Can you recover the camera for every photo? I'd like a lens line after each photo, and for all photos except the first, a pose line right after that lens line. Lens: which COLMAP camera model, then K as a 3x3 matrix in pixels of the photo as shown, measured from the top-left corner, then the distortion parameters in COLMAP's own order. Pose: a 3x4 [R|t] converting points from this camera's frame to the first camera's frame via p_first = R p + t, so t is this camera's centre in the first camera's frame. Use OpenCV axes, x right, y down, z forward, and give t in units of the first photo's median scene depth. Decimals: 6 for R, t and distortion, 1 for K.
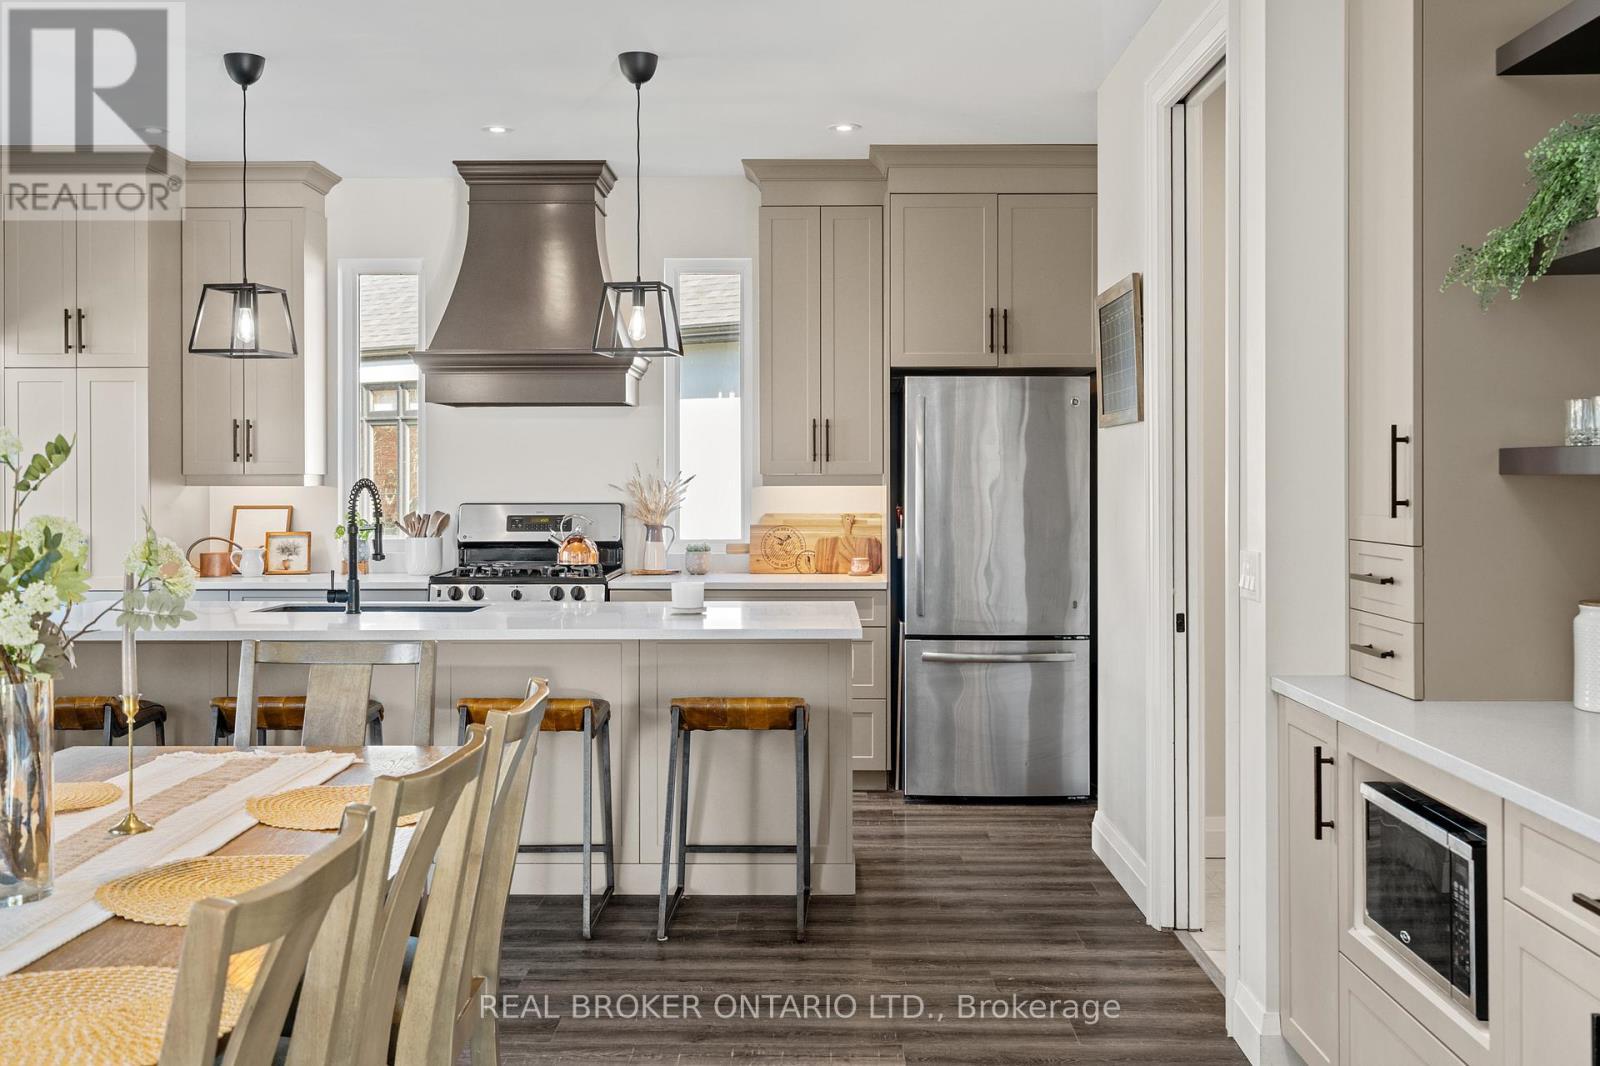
lens RADIAL K [[957.7, 0, 800.9], [0, 957.7, 482.5], [0, 0, 1]] dist [0.036130, 0.000842]
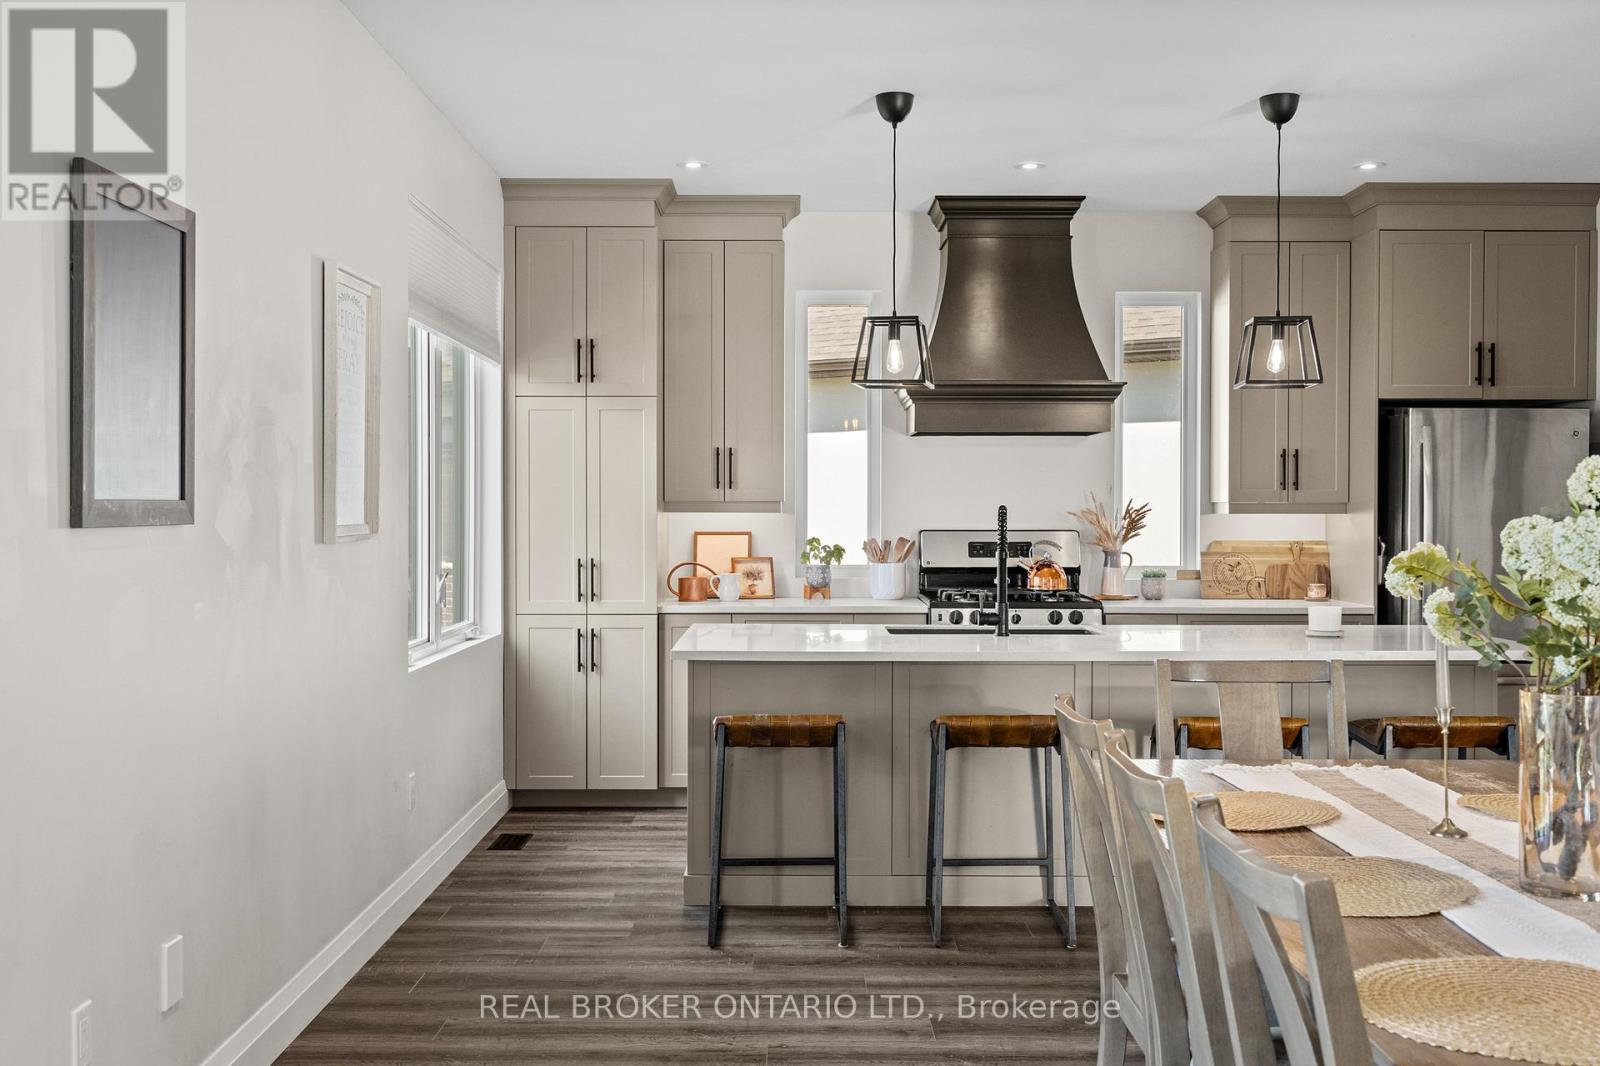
lens RADIAL K [[924.5, 0, 791.5], [0, 924.5, 531.8], [0, 0, 1]] dist [0.002149, 0.000146]
pose [[0.999859, 0.001679, 0.016737, -0.514636], [-0.002036, 0.999770, 0.021349, 0.002428], [-0.016697, -0.021380, 0.999632, 0.012317]]
